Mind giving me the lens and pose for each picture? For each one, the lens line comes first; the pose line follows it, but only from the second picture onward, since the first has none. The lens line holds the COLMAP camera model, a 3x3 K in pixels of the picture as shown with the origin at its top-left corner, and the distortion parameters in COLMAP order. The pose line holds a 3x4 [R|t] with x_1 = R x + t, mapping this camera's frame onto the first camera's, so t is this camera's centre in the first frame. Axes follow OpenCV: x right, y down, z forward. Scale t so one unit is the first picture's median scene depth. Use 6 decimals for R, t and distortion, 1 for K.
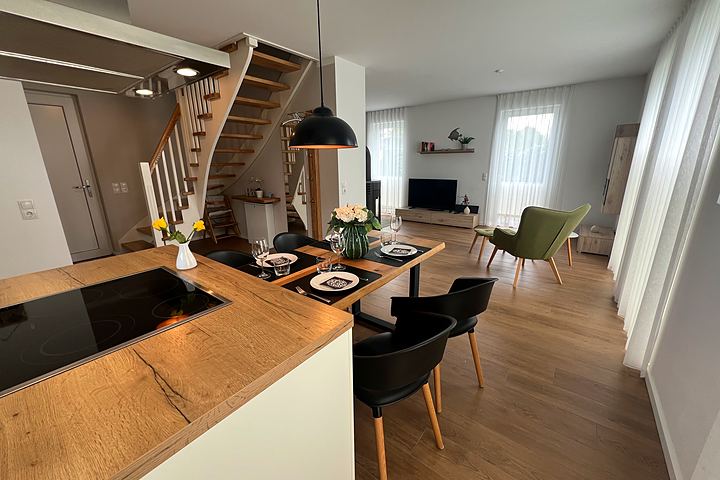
lens RADIAL K [[296.6, 0, 361.4], [0, 296.6, 238.4], [0, 0, 1]] dist [0.000972, 0.000017]
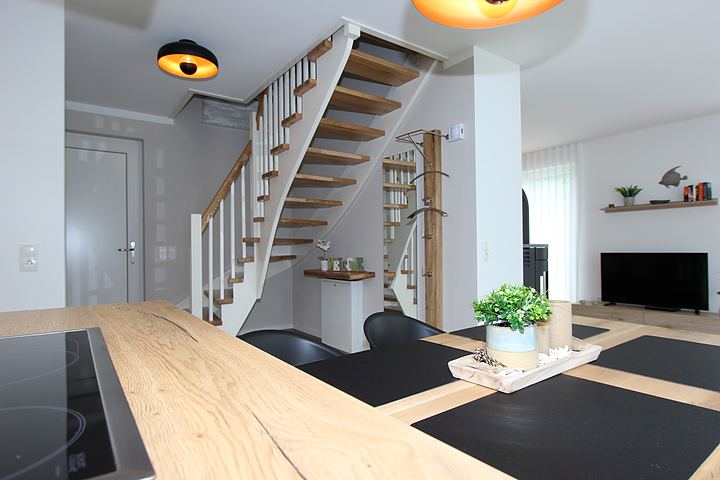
lens RADIAL K [[417.4, 0, 362.4], [0, 417.4, 236.3], [0, 0, 1]] dist [-0.025625, 0.004723]
pose [[0.958503, -0.005591, -0.285027, -0.049543], [-0.074298, 0.960356, -0.268693, 0.030847], [0.275229, 0.278720, 0.920089, 0.167368]]
